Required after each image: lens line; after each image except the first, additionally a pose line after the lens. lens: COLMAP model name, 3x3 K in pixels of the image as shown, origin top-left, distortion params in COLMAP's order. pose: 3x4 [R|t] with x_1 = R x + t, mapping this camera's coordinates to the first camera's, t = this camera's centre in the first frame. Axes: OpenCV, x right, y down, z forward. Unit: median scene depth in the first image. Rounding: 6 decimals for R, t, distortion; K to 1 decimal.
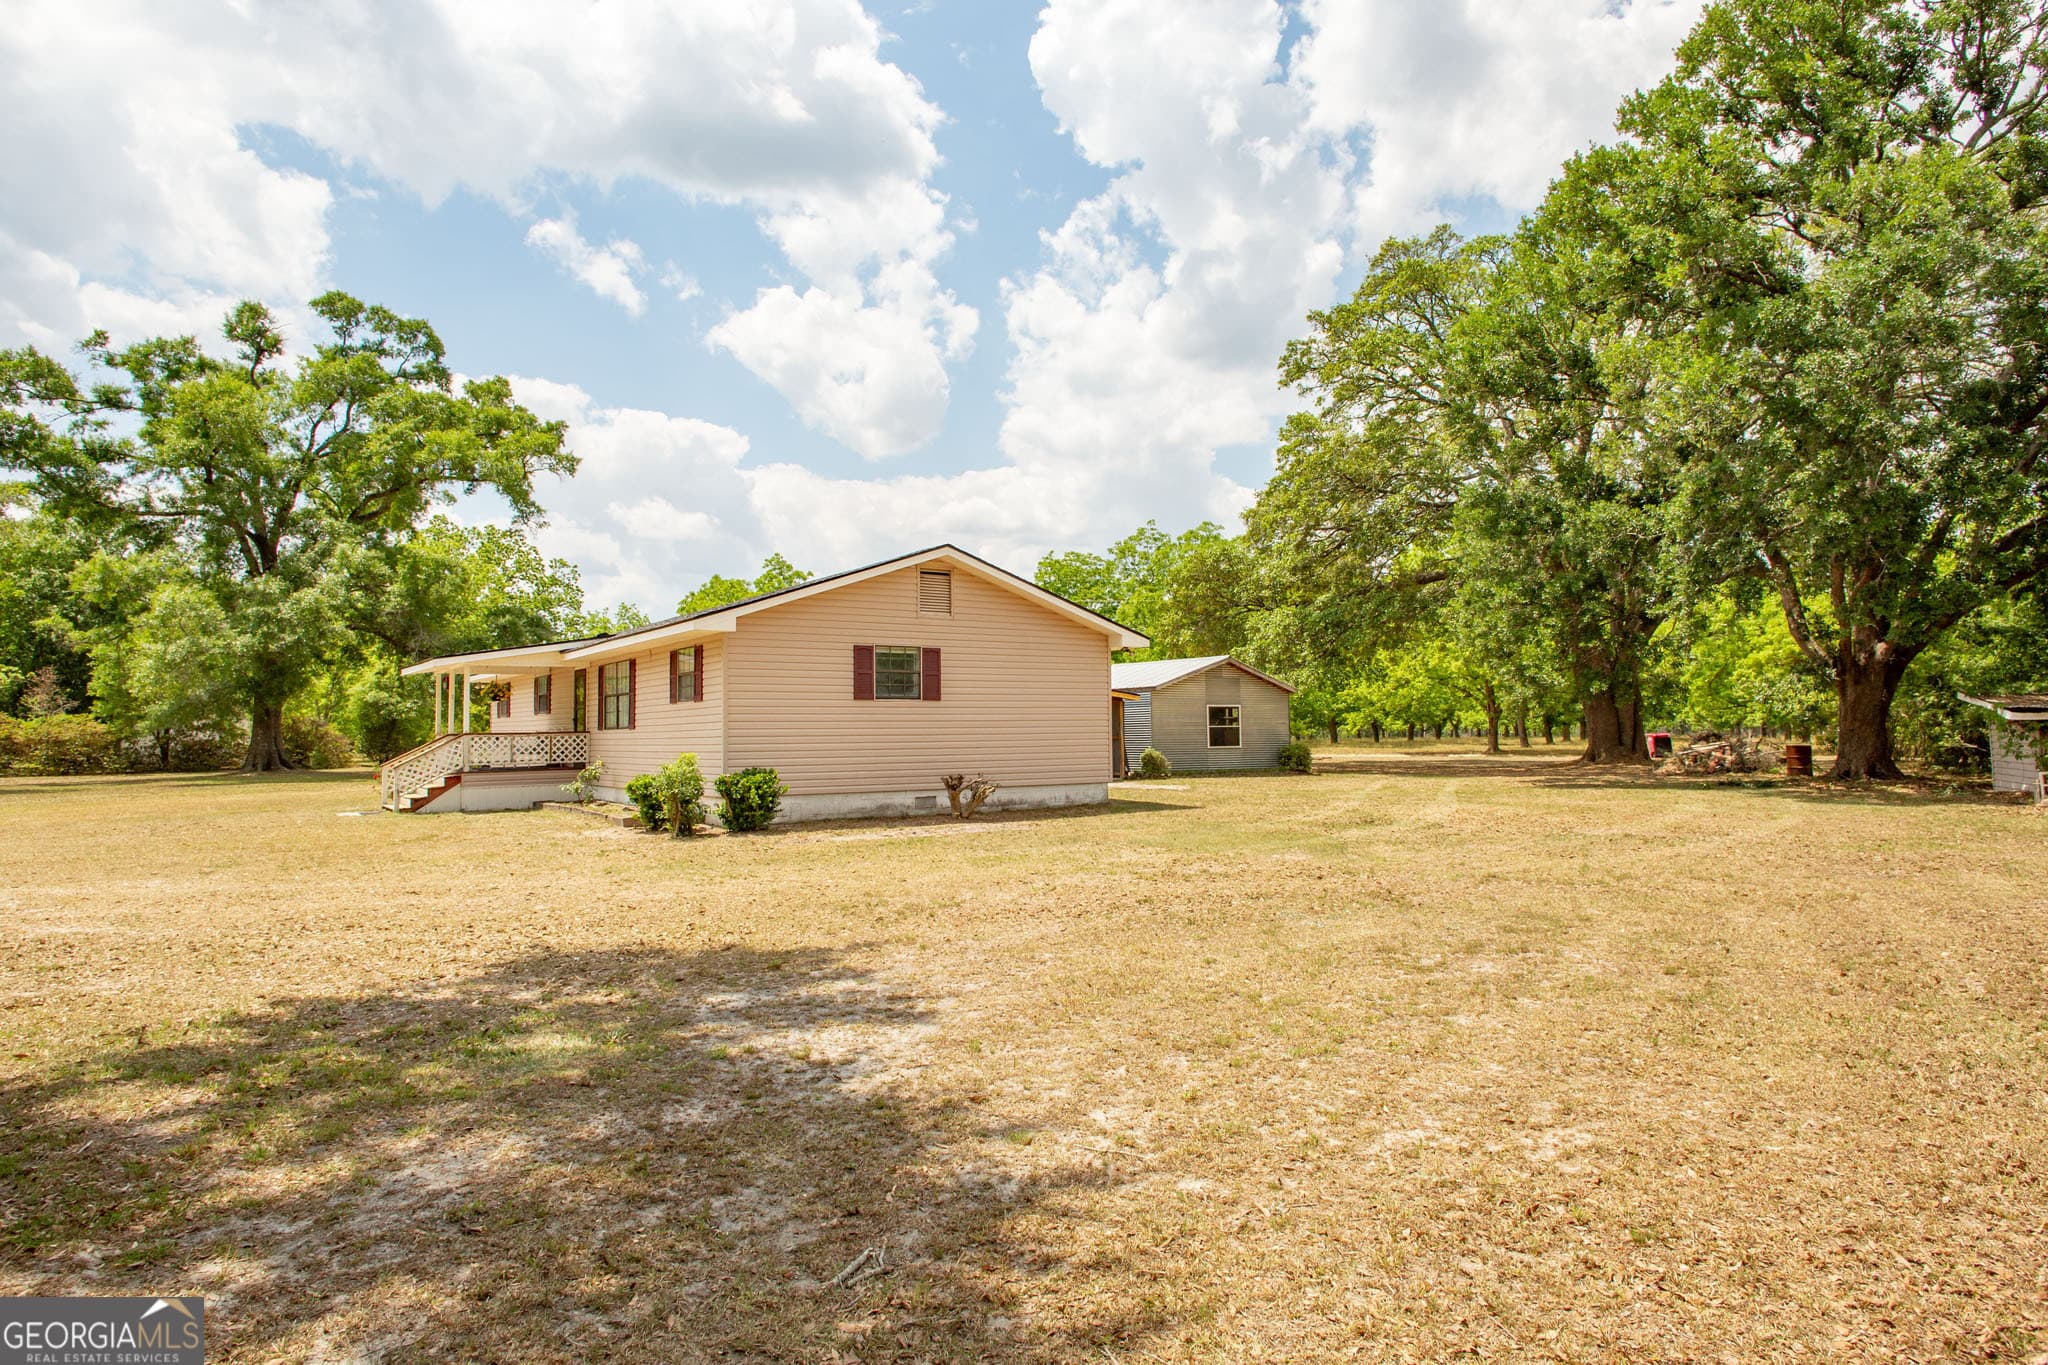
lens RADIAL K [[1270.0, 0, 1020.0], [0, 1270.0, 670.9], [0, 0, 1]] dist [0.028330, -0.002803]
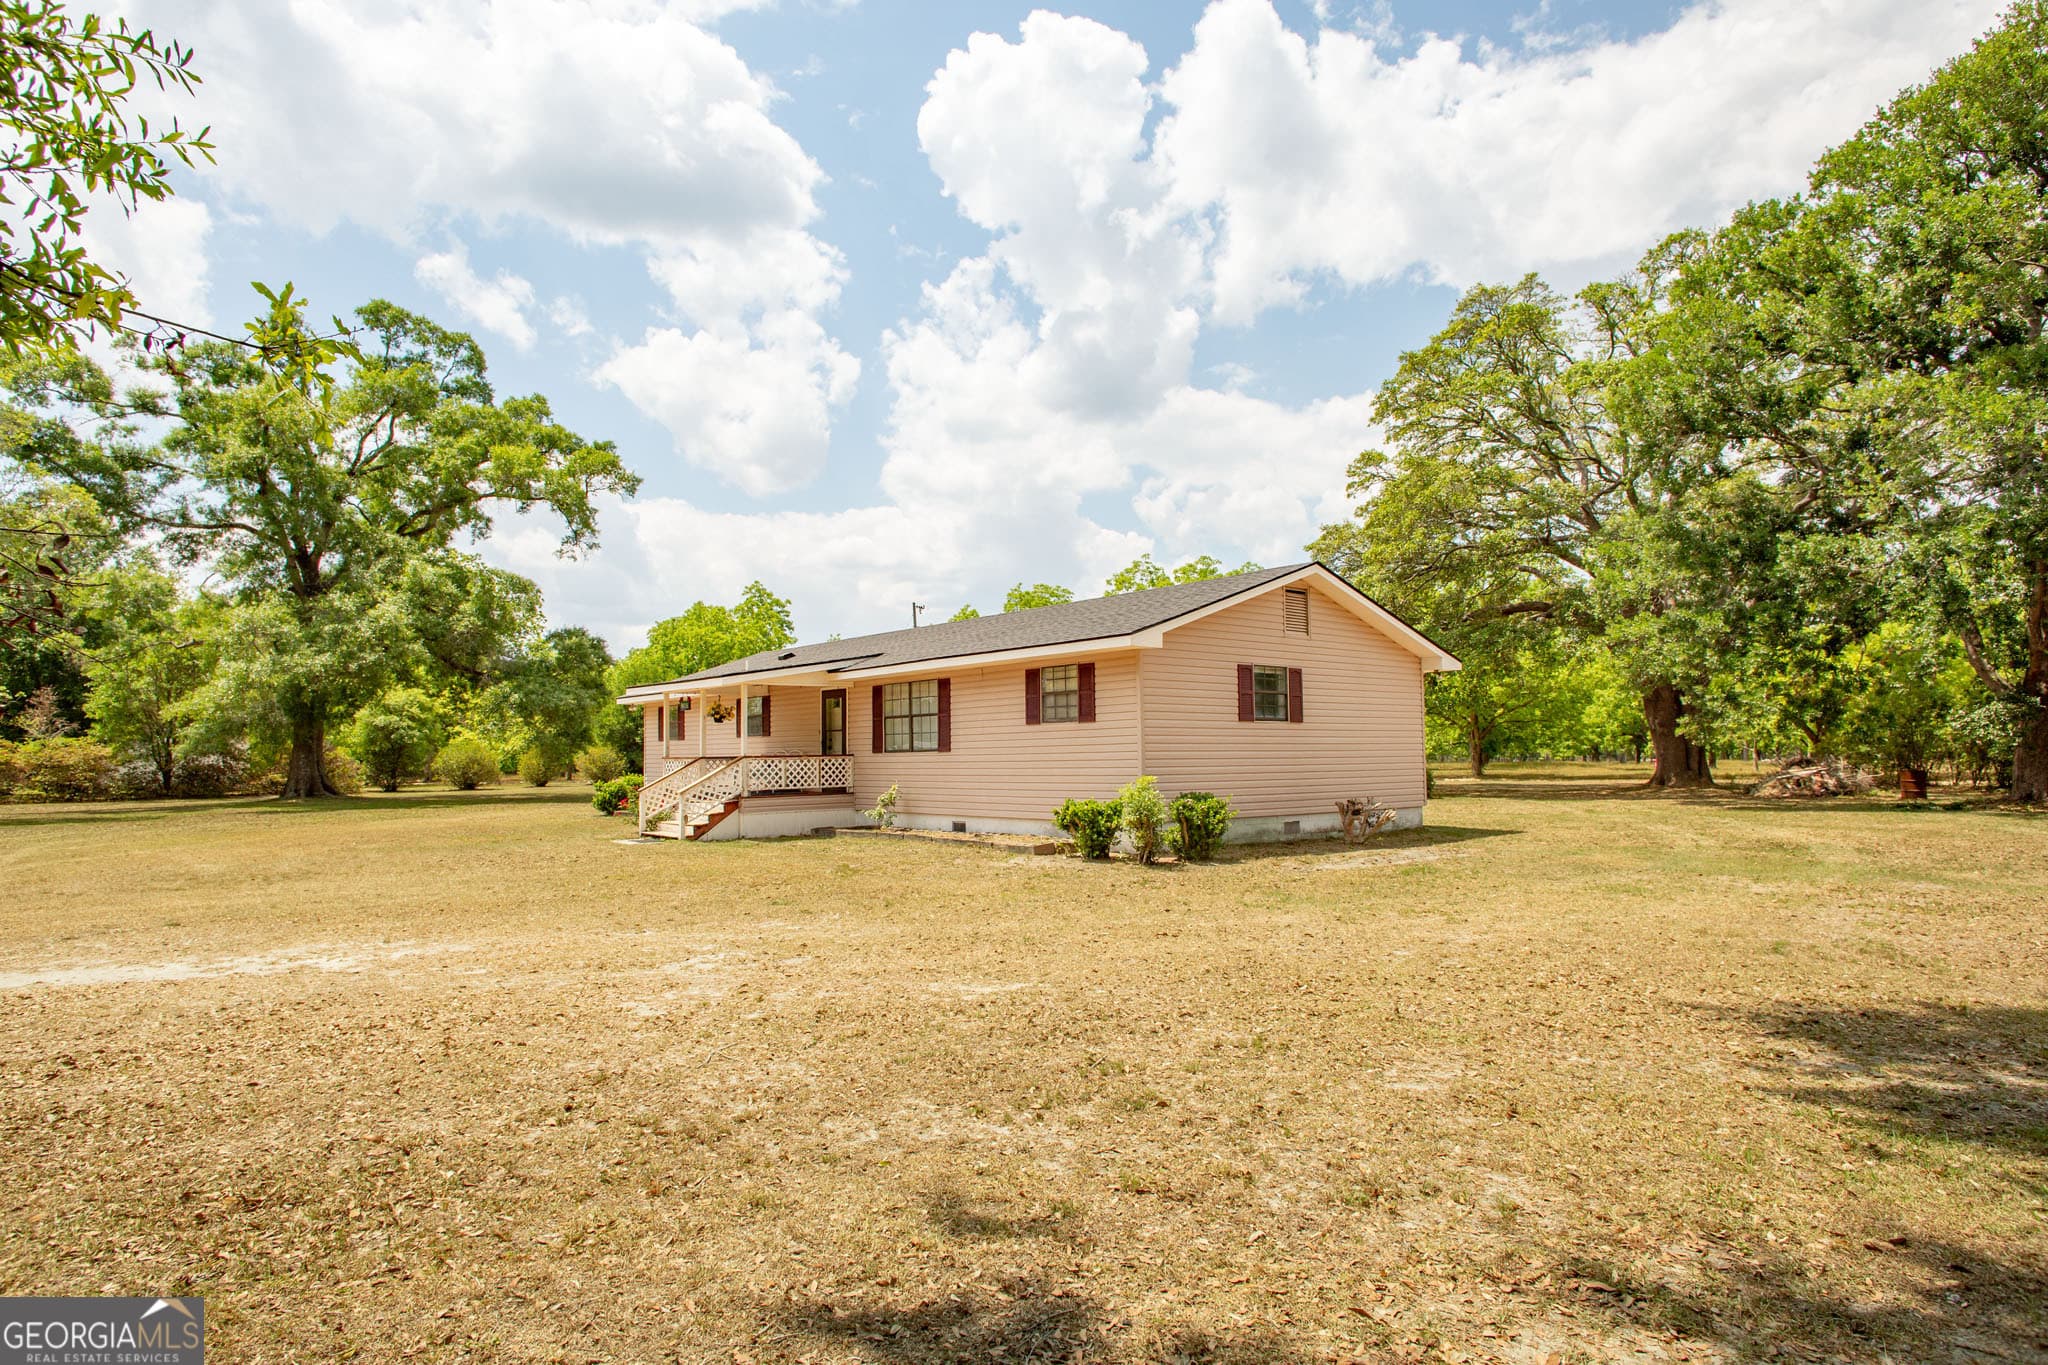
lens RADIAL K [[1184.7, 0, 986.6], [0, 1184.7, 689.5], [0, 0, 1]] dist [0.024779, -0.006116]
pose [[0.994674, 0.006003, 0.102896, -0.166966], [-0.005143, 0.999950, -0.008625, 0.002831], [-0.102943, 0.008050, 0.994655, 0.058396]]
